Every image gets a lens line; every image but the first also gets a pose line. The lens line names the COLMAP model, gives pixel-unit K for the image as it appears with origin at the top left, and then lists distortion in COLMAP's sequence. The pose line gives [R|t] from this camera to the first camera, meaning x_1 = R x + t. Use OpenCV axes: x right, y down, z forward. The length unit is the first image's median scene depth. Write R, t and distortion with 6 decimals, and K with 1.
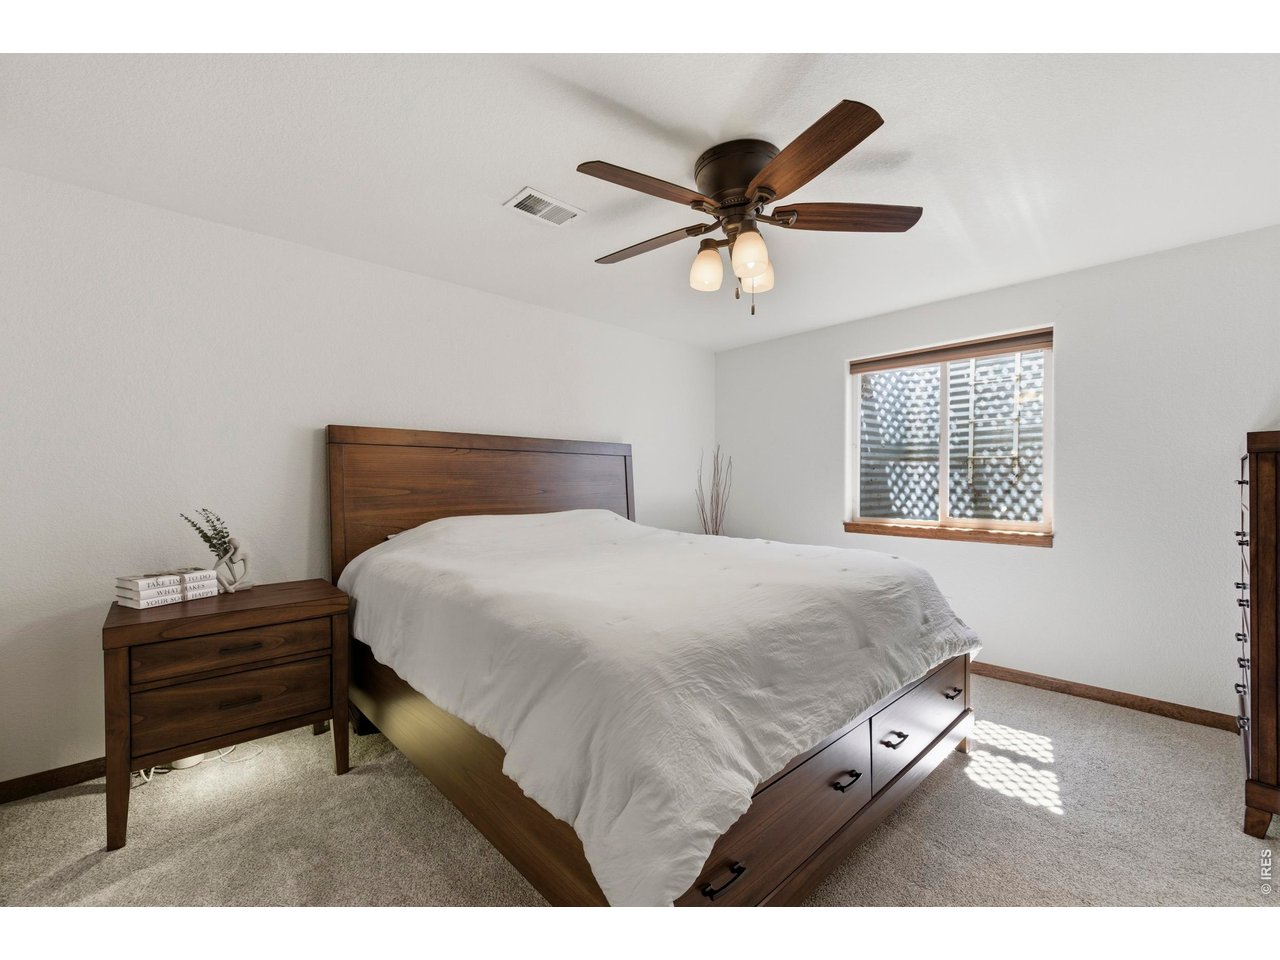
lens RADIAL K [[534.3, 0, 631.9], [0, 534.3, 481.3], [0, 0, 1]] dist [0.001606, 0.000042]
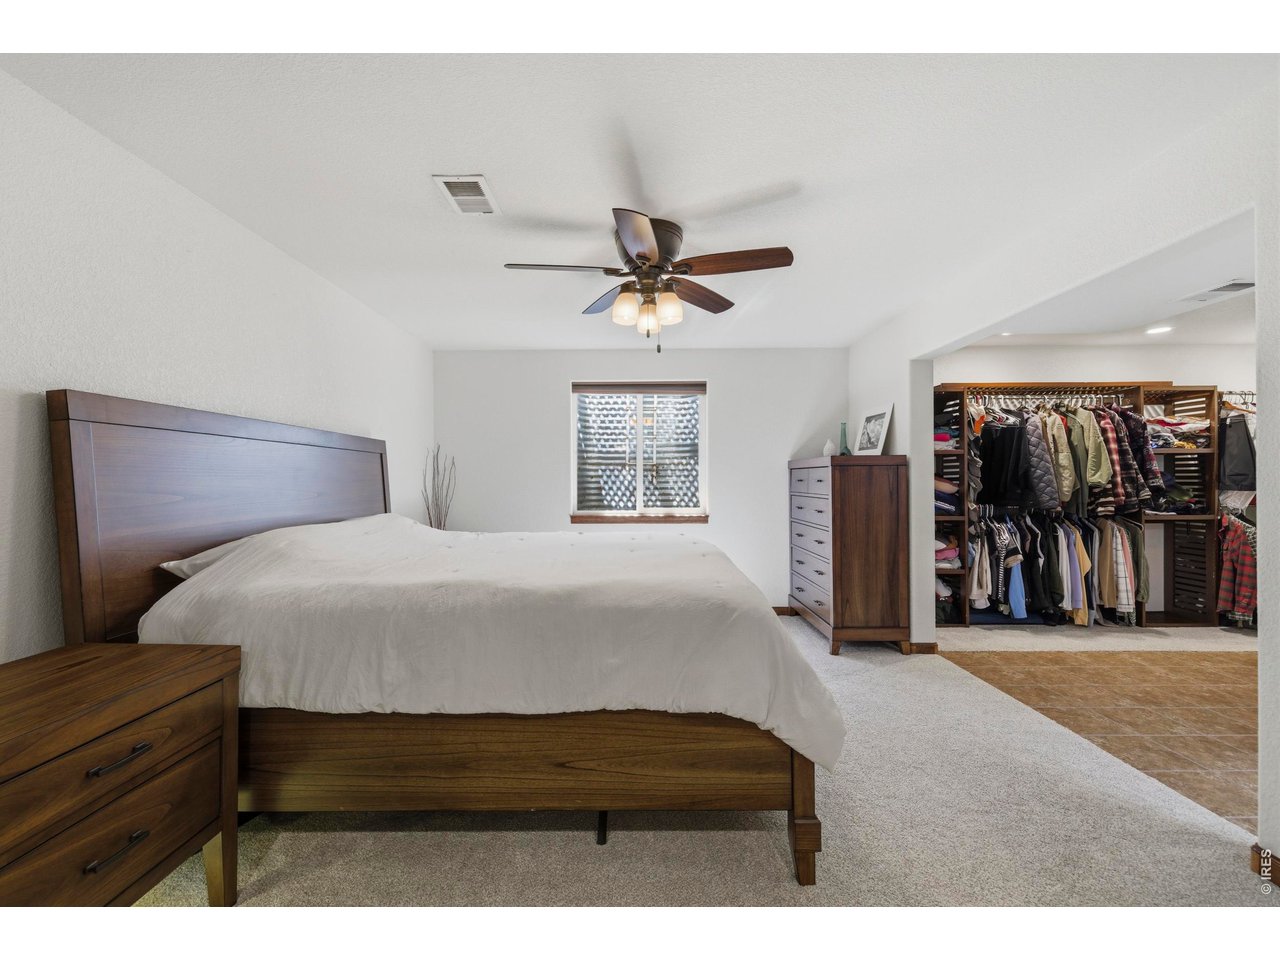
lens RADIAL K [[523.5, 0, 640.0], [0, 523.5, 480.0], [0, 0, 1]] dist [0.000070, -0.000030]
pose [[0.683946, 0.000810, 0.729532, -0.387316], [-0.000387, 1.000000, -0.000748, -0.002125], [-0.729533, 0.000230, 0.683946, 0.085220]]
